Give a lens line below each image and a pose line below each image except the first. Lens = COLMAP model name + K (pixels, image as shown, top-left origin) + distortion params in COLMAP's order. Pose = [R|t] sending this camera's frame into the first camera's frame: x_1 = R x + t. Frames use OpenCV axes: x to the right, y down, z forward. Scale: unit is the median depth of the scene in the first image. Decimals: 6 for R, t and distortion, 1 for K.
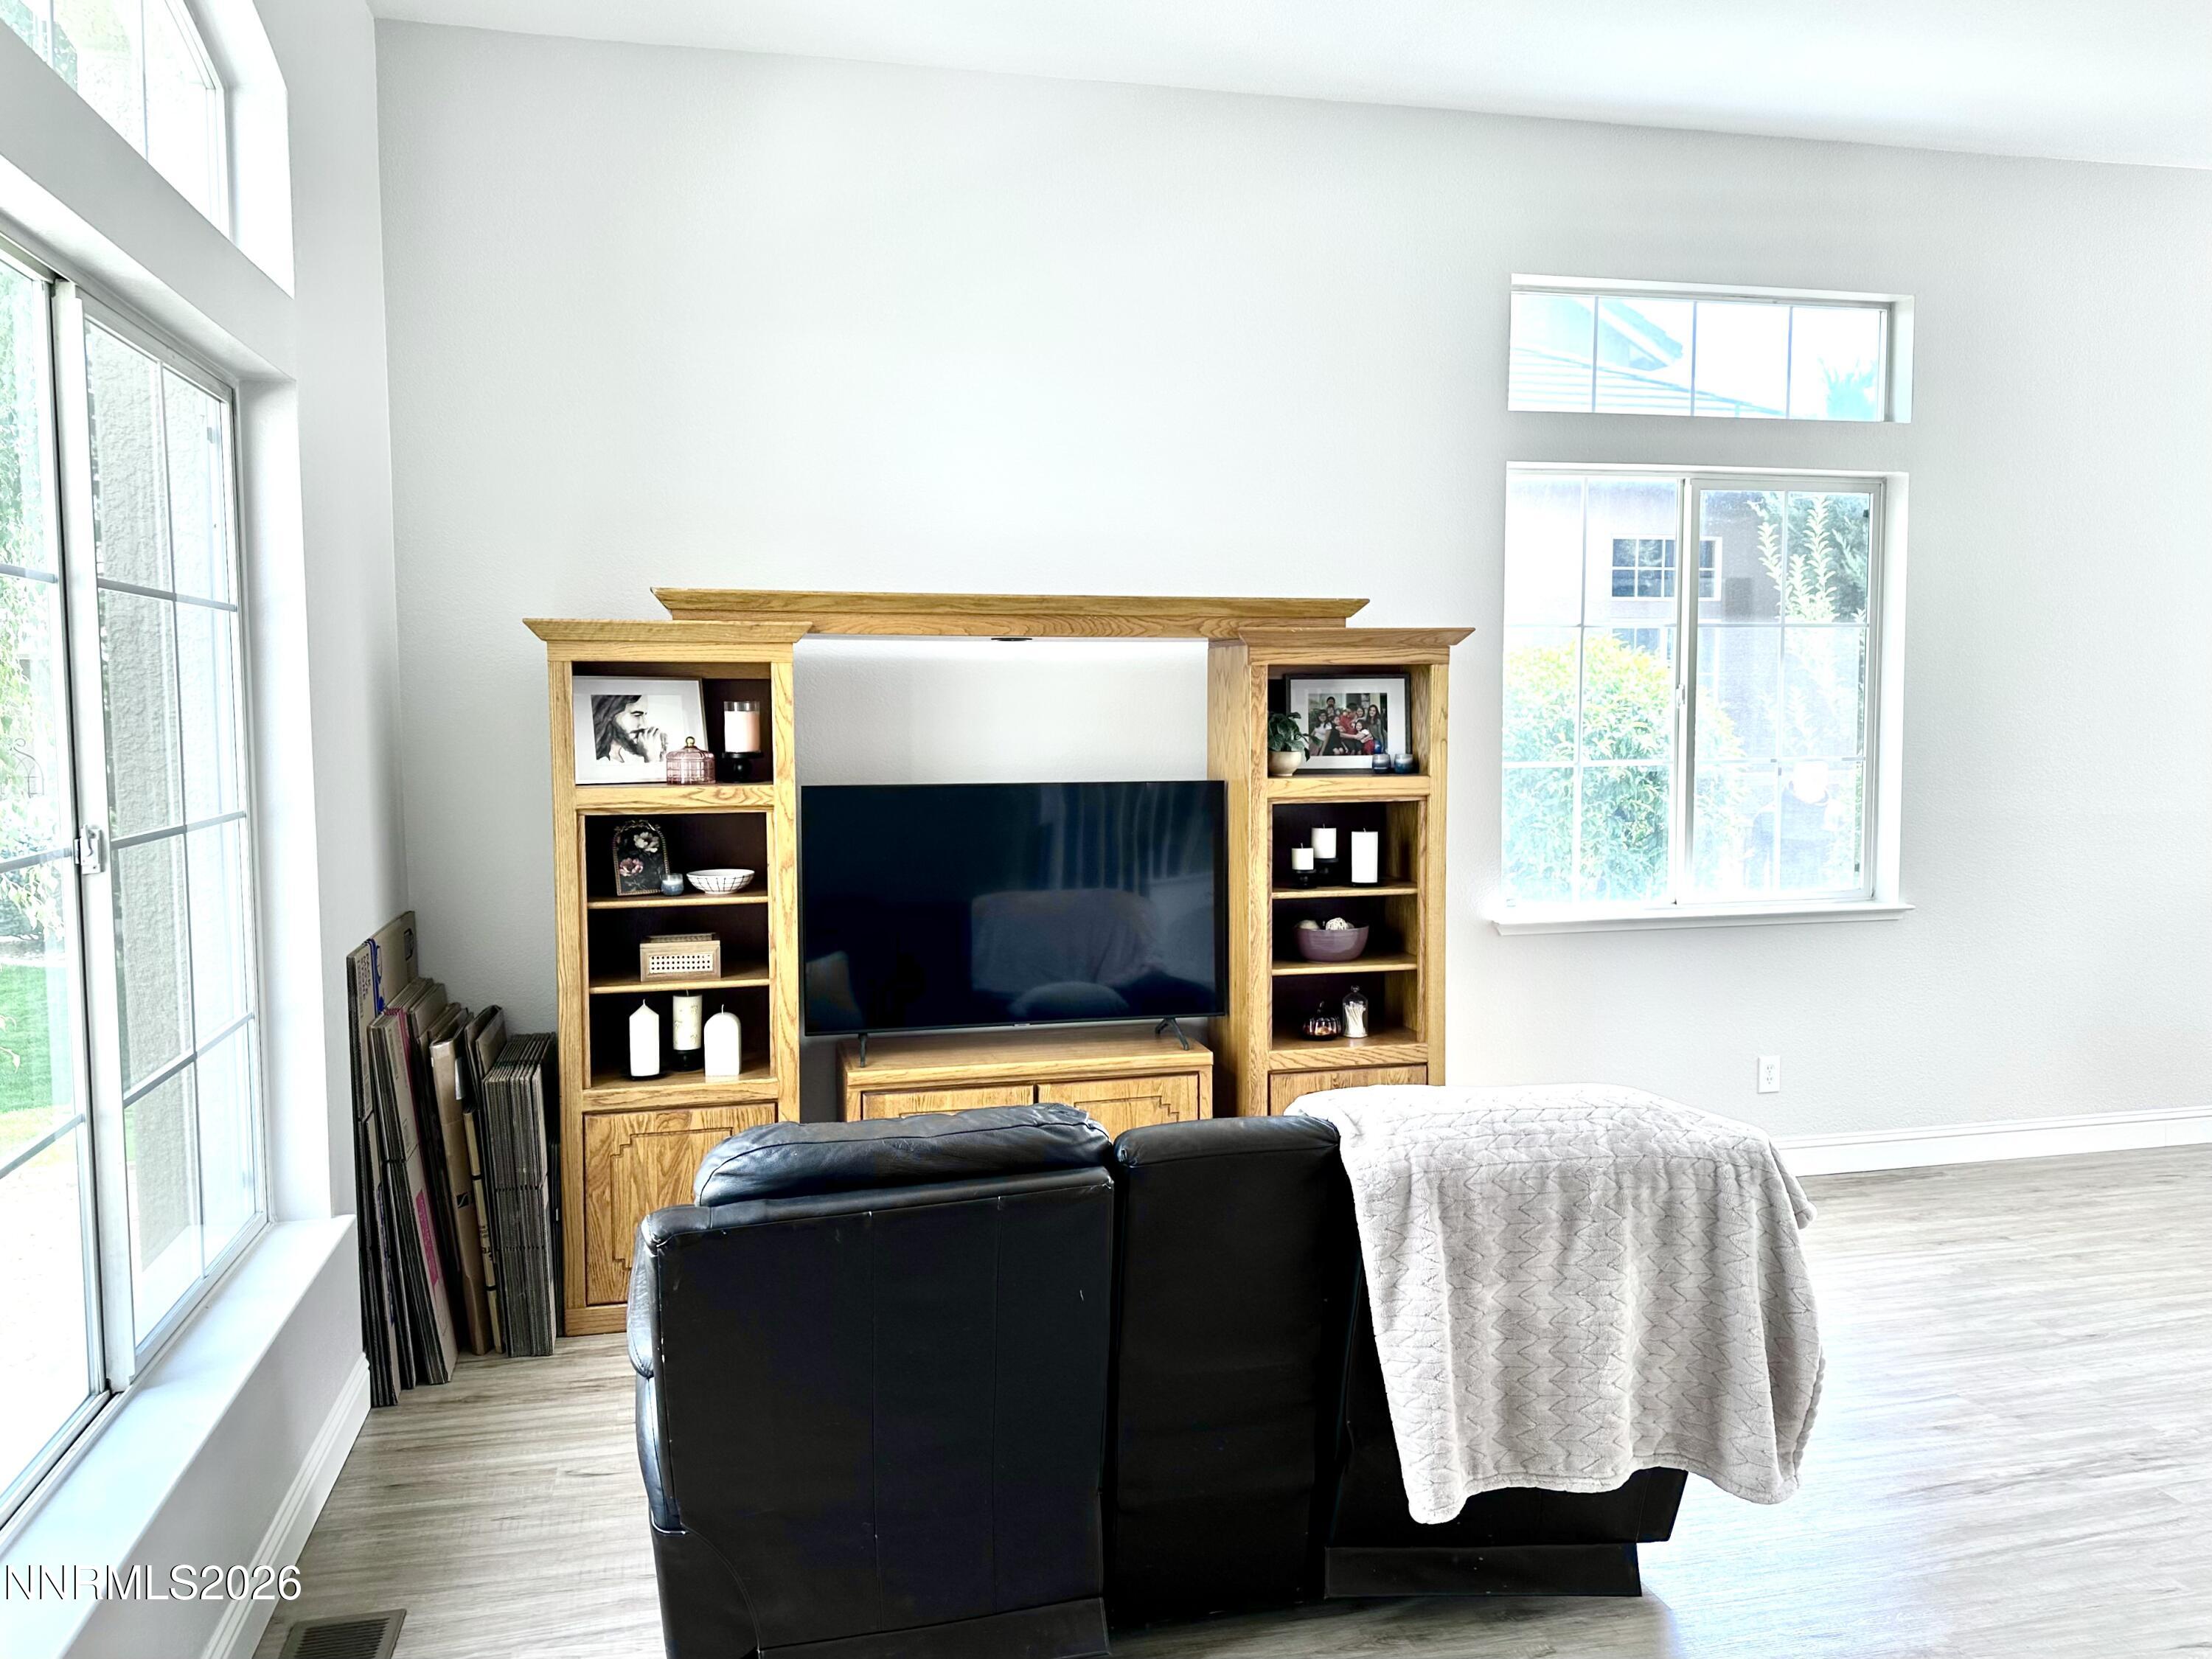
lens RADIAL K [[1668.2, 0, 1106.2], [0, 1668.2, 828.6], [0, 0, 1]] dist [0.078315, -0.086157]
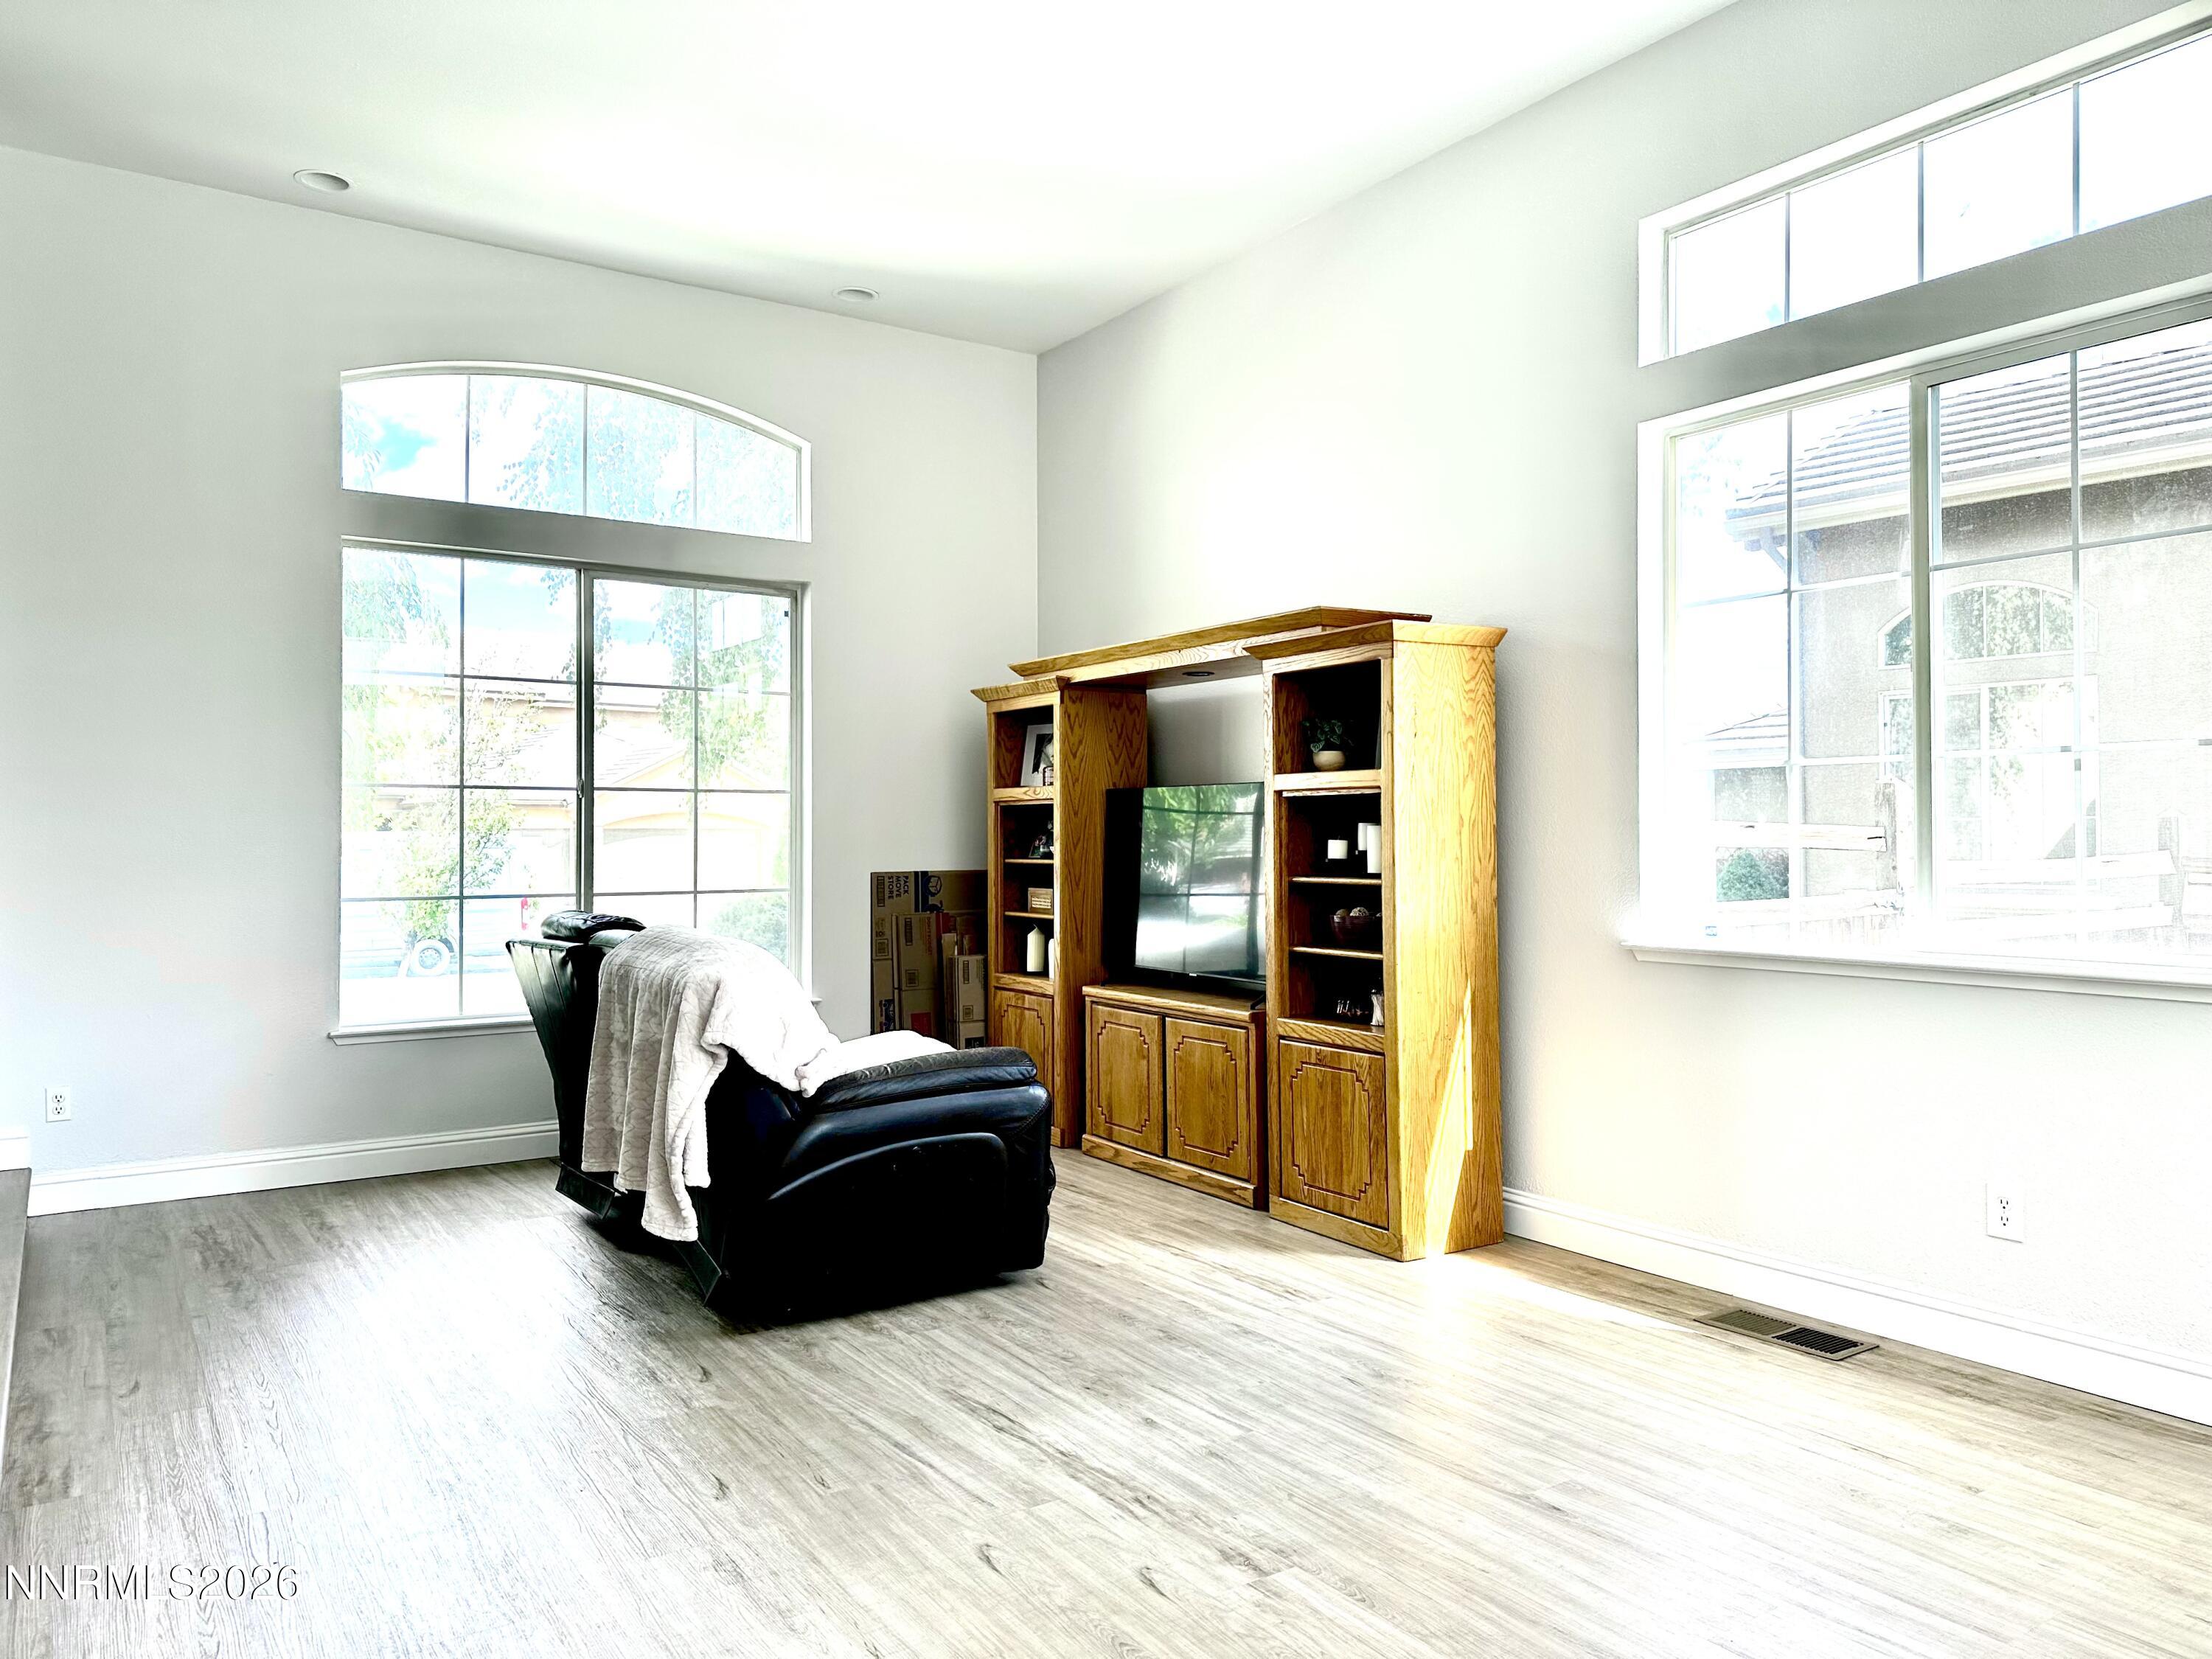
lens RADIAL K [[1536.5, 0, 1108.4], [0, 1536.5, 835.6], [0, 0, 1]] dist [0.128972, -0.181305]
pose [[0.340147, 0.005326, -0.940357, 1.112576], [-0.071533, 0.997233, -0.020227, 0.043540], [0.937648, 0.074147, 0.339587, 0.571386]]
